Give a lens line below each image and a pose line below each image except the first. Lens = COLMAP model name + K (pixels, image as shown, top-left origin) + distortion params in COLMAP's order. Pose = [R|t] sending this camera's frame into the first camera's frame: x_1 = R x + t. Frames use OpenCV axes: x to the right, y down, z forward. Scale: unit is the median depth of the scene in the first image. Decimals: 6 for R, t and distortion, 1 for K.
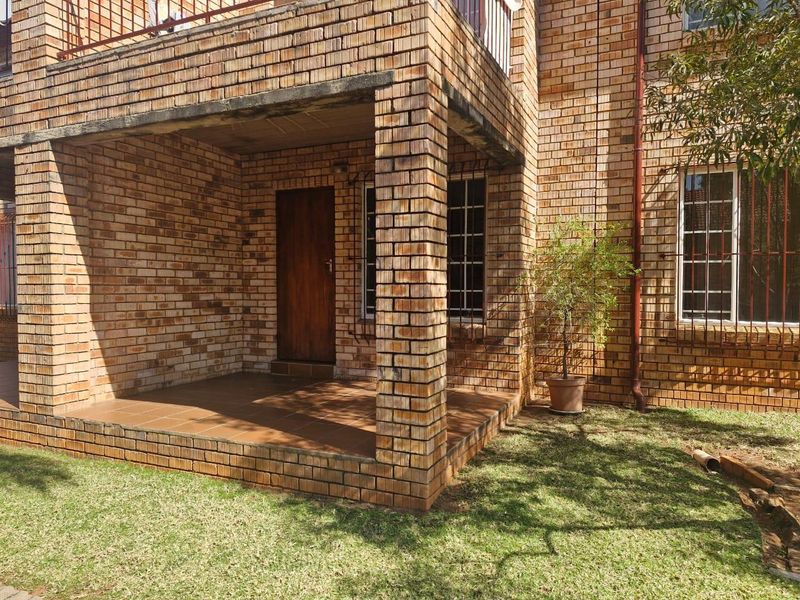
lens RADIAL K [[559.4, 0, 400.3], [0, 559.4, 298.3], [0, 0, 1]] dist [0.053764, -0.048734]
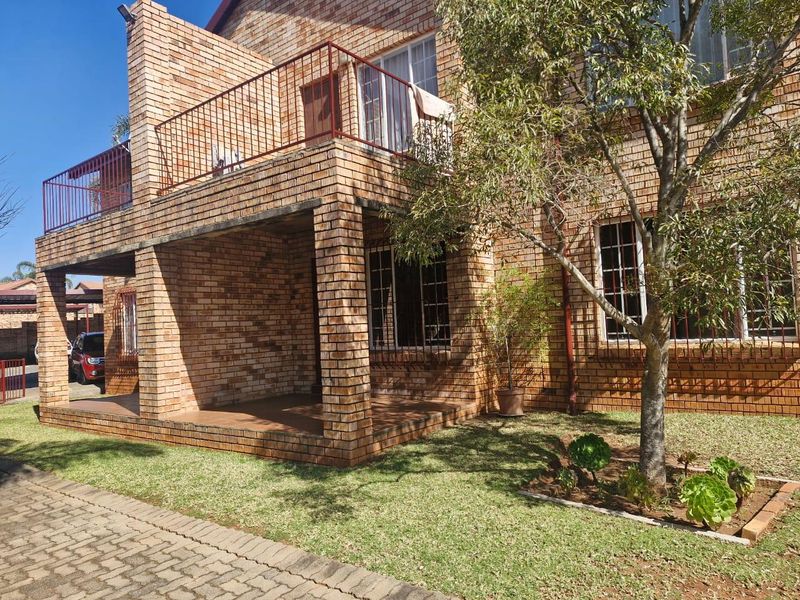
lens RADIAL K [[566.8, 0, 395.4], [0, 566.8, 299.8], [0, 0, 1]] dist [0.106498, -0.151816]
pose [[0.971341, -0.059878, -0.230026, 0.401266], [0.045518, 0.996698, -0.067238, 0.014011], [0.233293, 0.054840, 0.970859, -0.398934]]
